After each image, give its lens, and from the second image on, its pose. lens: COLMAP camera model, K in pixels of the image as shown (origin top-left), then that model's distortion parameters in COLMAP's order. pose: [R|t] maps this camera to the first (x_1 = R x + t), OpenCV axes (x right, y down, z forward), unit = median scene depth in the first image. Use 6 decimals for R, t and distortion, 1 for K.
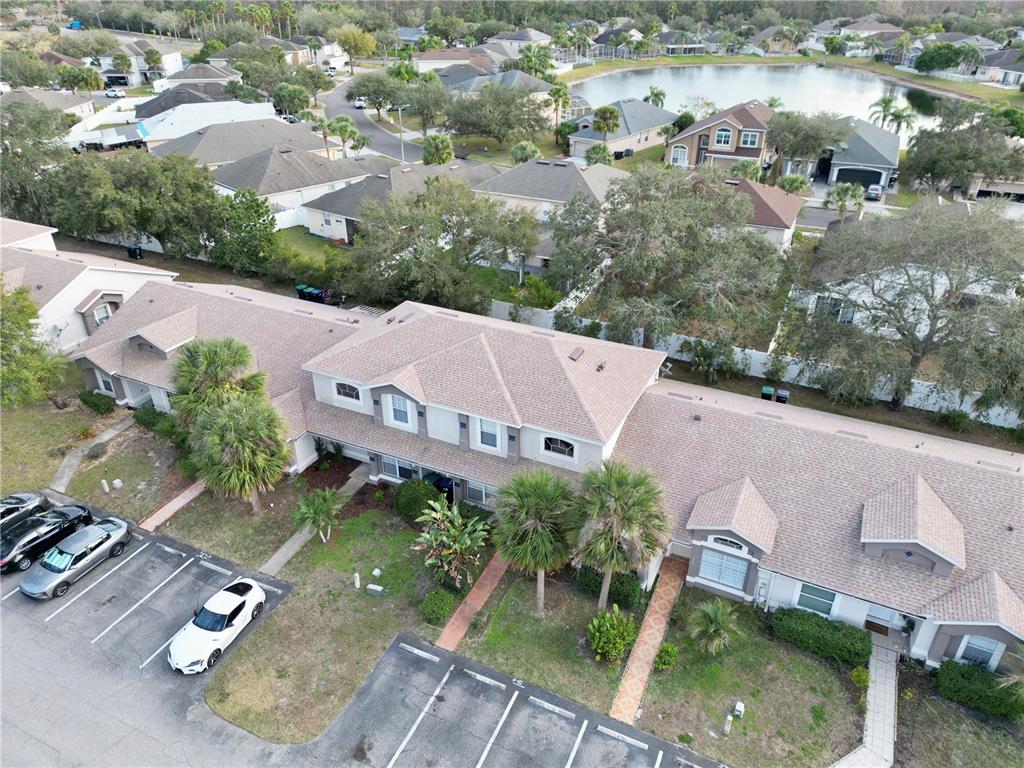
lens RADIAL K [[703.8, 0, 512.0], [0, 703.8, 384.0], [0, 0, 1]] dist [0.002384, 0.000712]
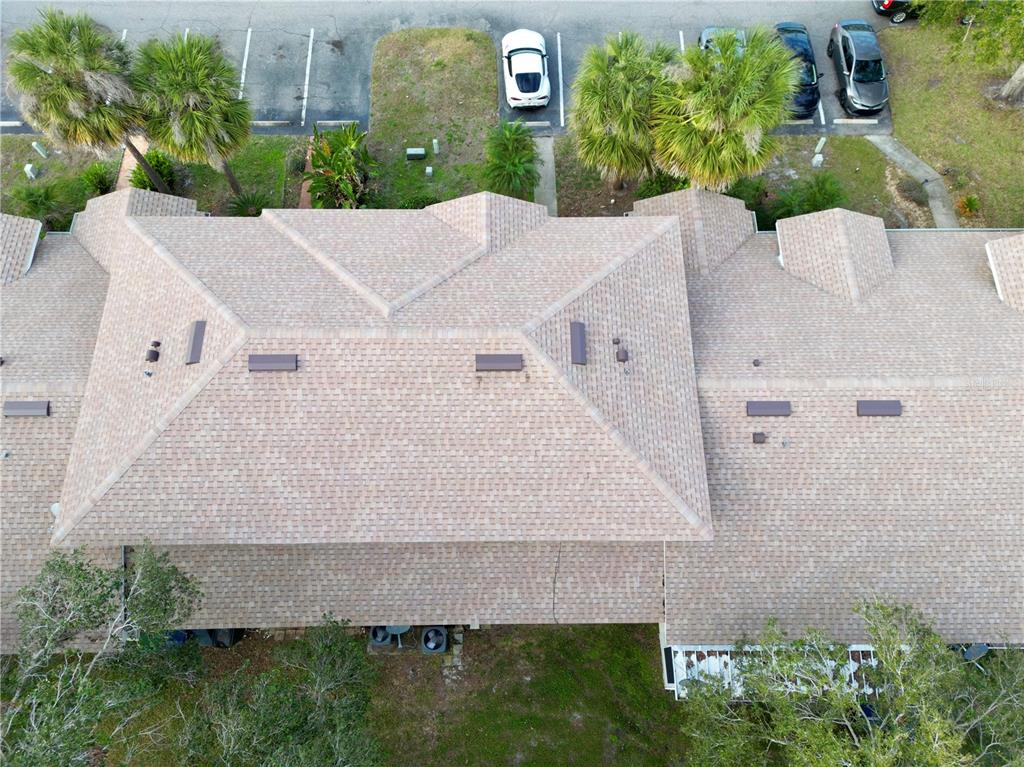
lens RADIAL K [[703.8, 0, 512.0], [0, 703.8, 383.5], [0, 0, 1]] dist [0.002384, 0.000712]
pose [[-0.893982, 0.411880, -0.176495, -0.017176], [-0.237176, -0.100749, 0.966228, -0.772701], [0.380188, 0.905652, 0.187756, 1.303319]]
